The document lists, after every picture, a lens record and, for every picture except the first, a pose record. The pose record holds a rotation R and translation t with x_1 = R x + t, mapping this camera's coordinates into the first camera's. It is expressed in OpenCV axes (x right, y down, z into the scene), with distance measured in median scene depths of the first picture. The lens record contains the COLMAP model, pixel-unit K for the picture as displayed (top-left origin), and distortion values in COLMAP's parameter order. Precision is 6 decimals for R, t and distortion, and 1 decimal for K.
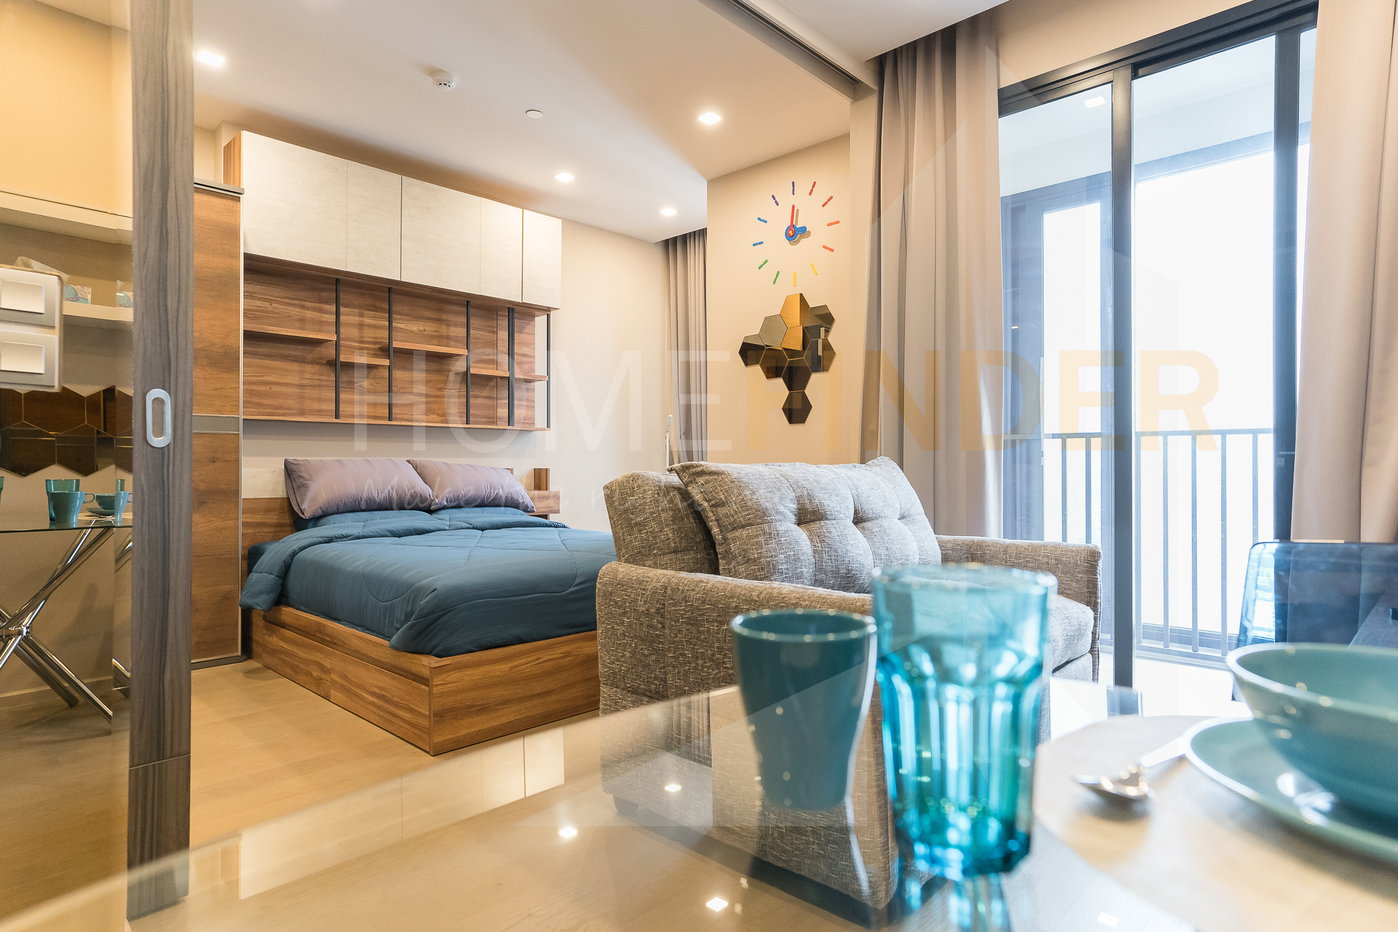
lens RADIAL K [[737.5, 0, 699.0], [0, 737.5, 466.0], [0, 0, 1]] dist [-0.033483, 0.030031]
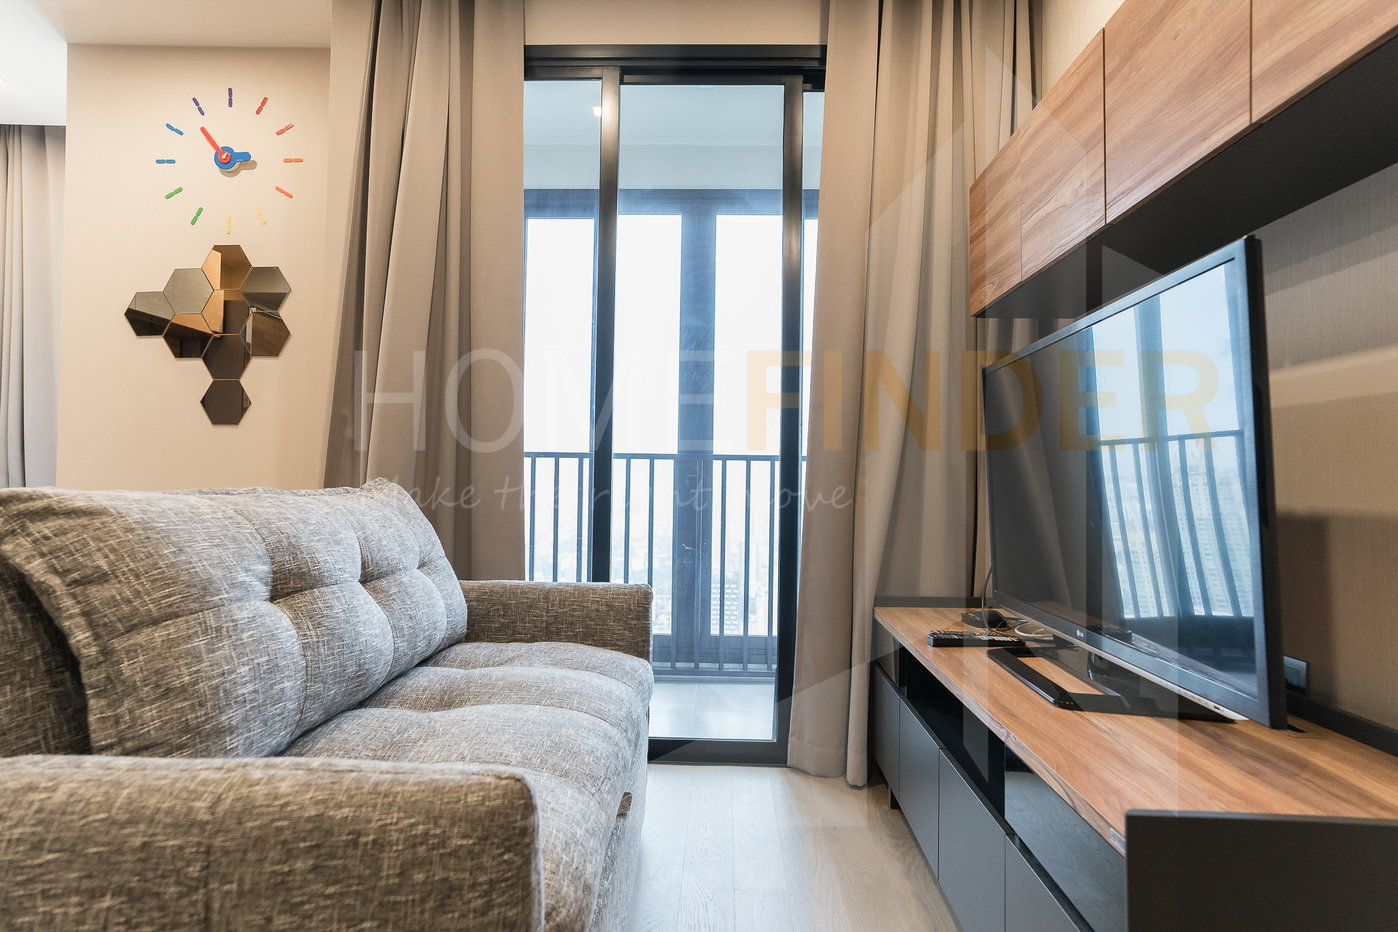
lens RADIAL K [[737.5, 0, 699.0], [0, 737.5, 466.0], [0, 0, 1]] dist [-0.033483, 0.030031]
pose [[0.742885, 0.026451, 0.668896, 0.000338], [-0.014292, 0.999618, -0.023656, -0.013183], [-0.669267, 0.008014, 0.742979, 0.327991]]
